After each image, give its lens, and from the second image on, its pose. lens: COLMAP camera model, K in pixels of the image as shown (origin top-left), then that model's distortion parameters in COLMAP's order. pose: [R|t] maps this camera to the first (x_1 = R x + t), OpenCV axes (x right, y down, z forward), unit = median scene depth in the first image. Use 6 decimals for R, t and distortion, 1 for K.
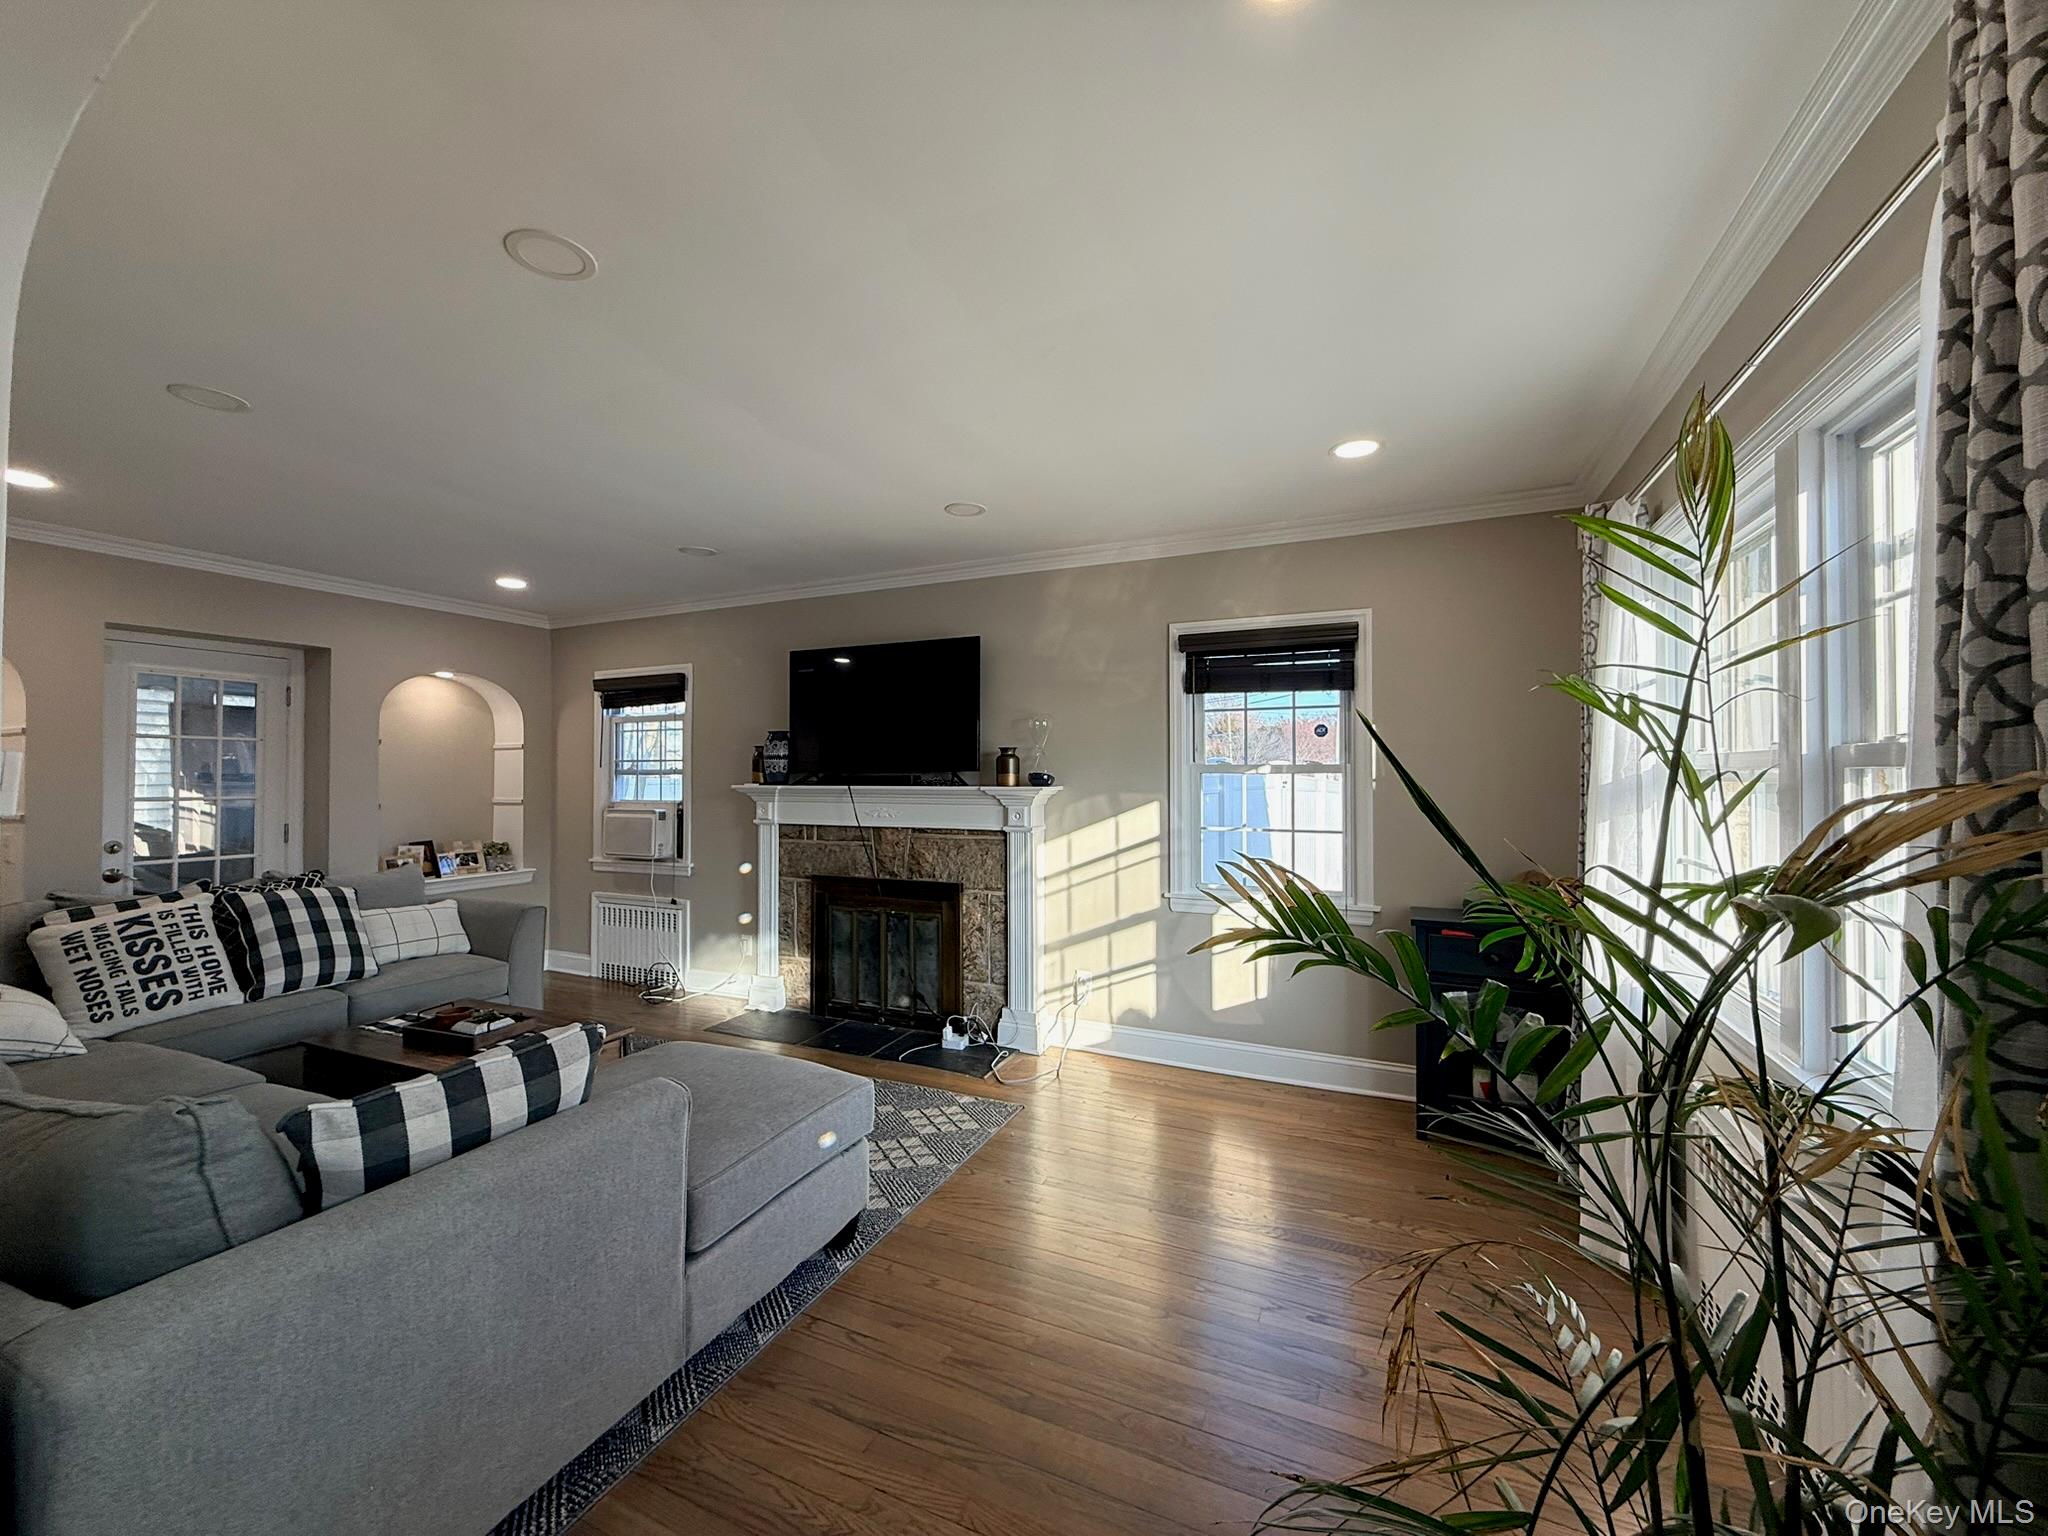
lens RADIAL K [[819.1, 0, 1014.4], [0, 819.1, 767.6], [0, 0, 1]] dist [0.002217, -0.000102]
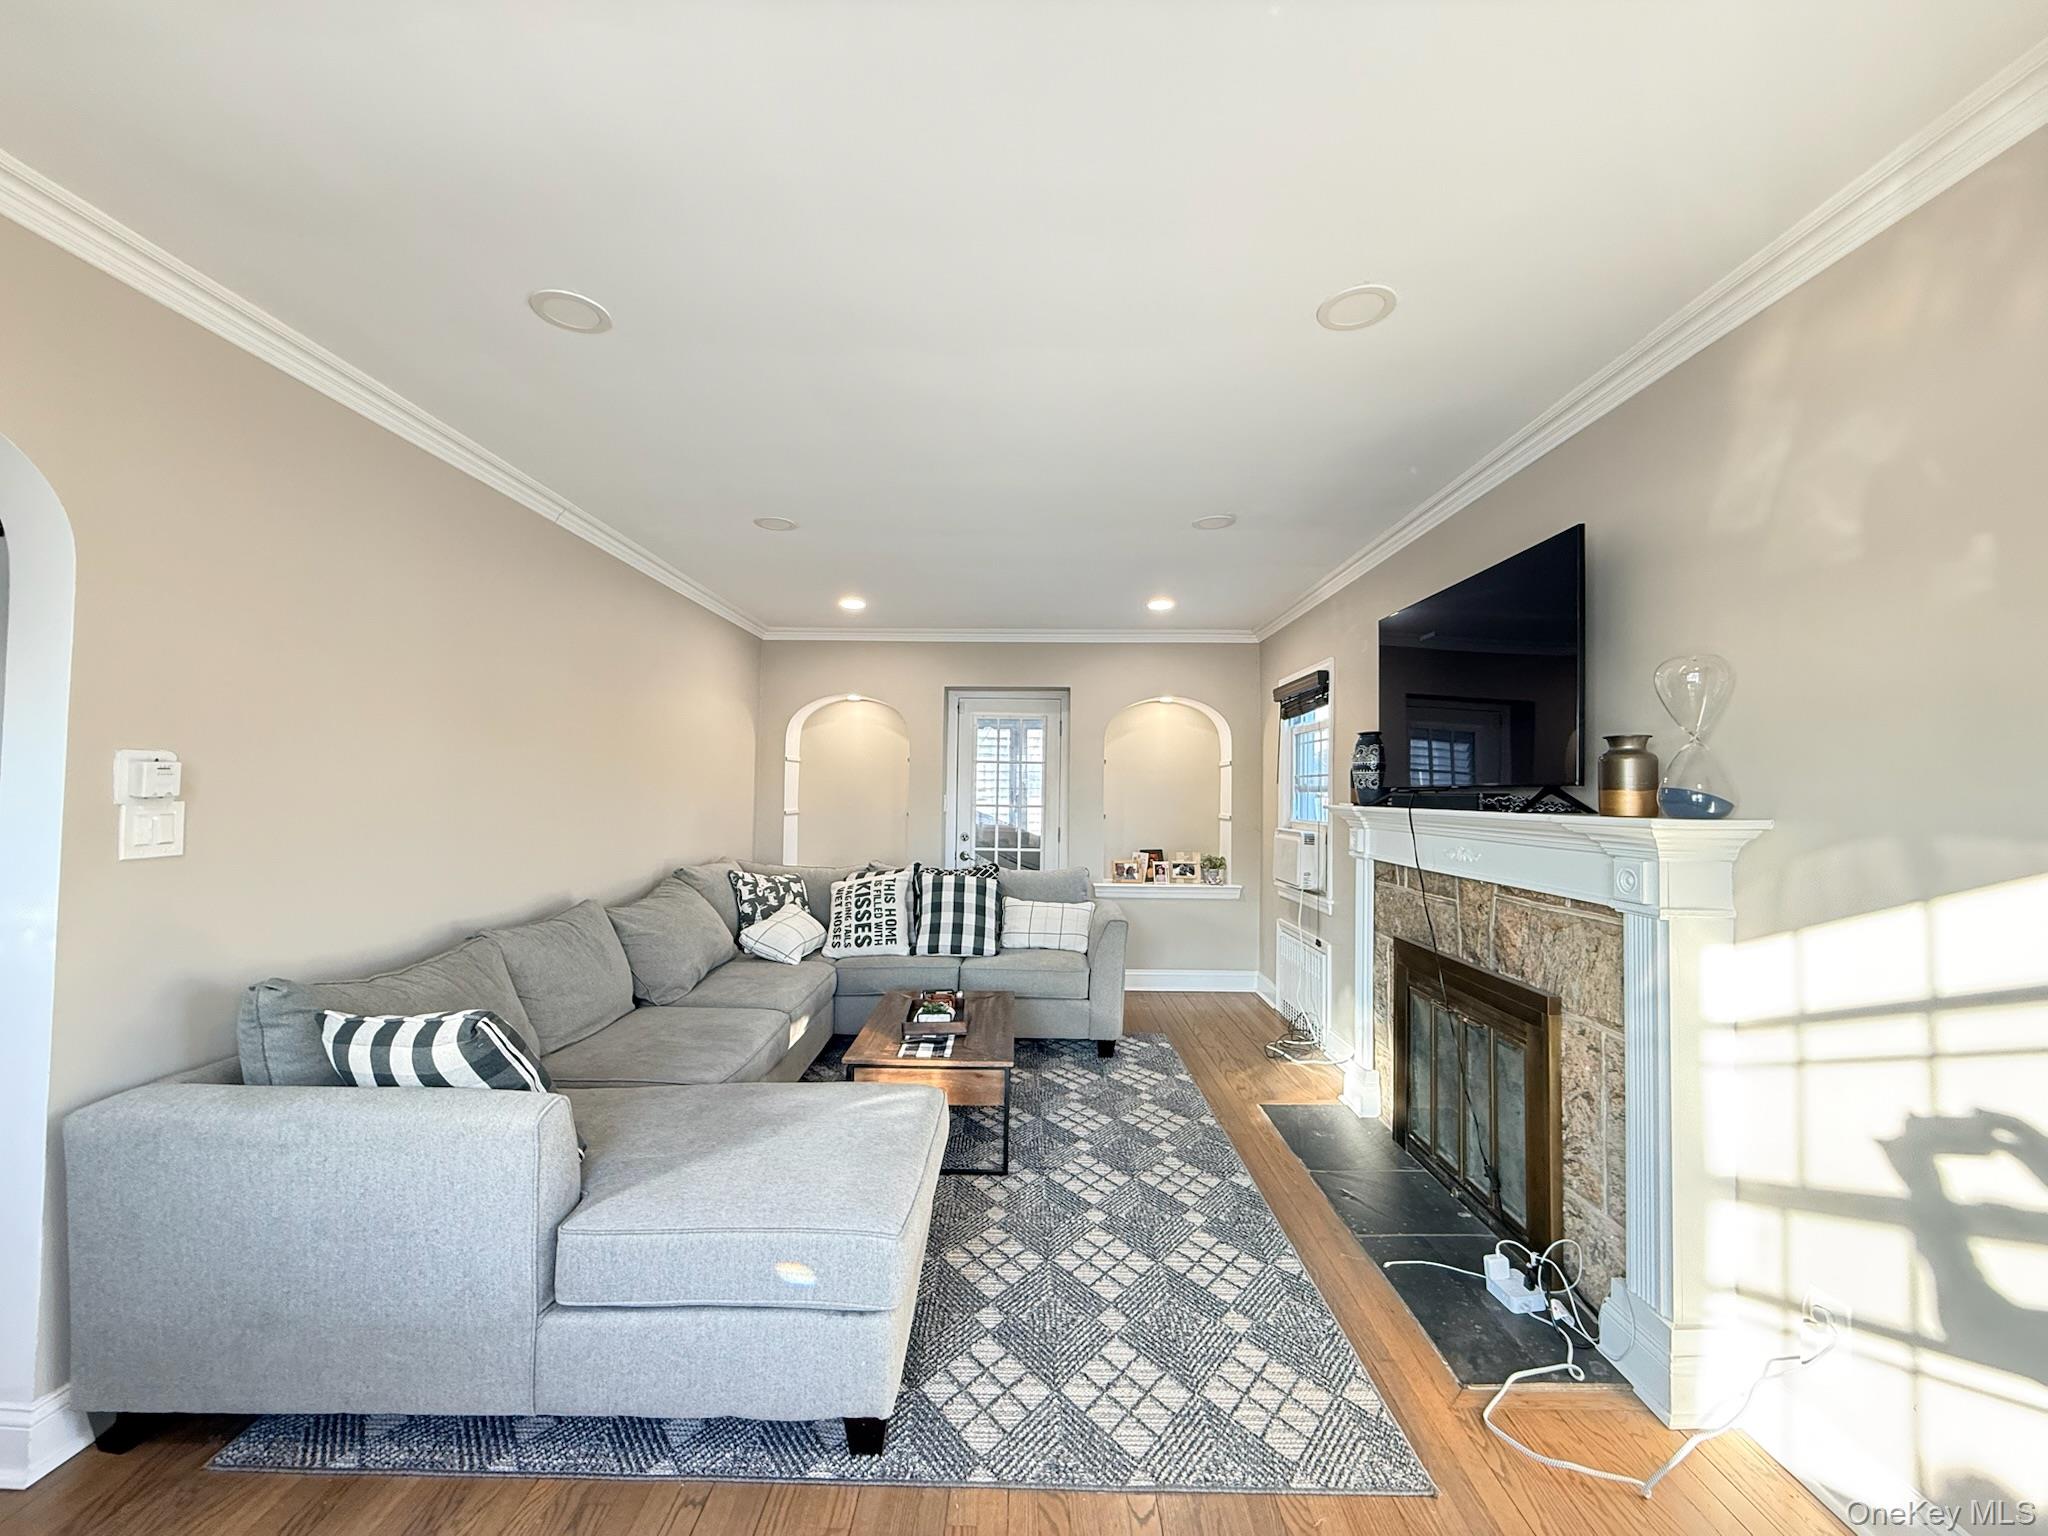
lens RADIAL K [[819.1, 0, 1020.7], [0, 819.1, 766.0], [0, 0, 1]] dist [0.002217, -0.000102]
pose [[0.402204, -0.022364, -0.915277, 0.292429], [-0.004179, 0.999646, -0.026262, 0.007230], [0.915540, 0.014388, 0.401969, 0.480648]]
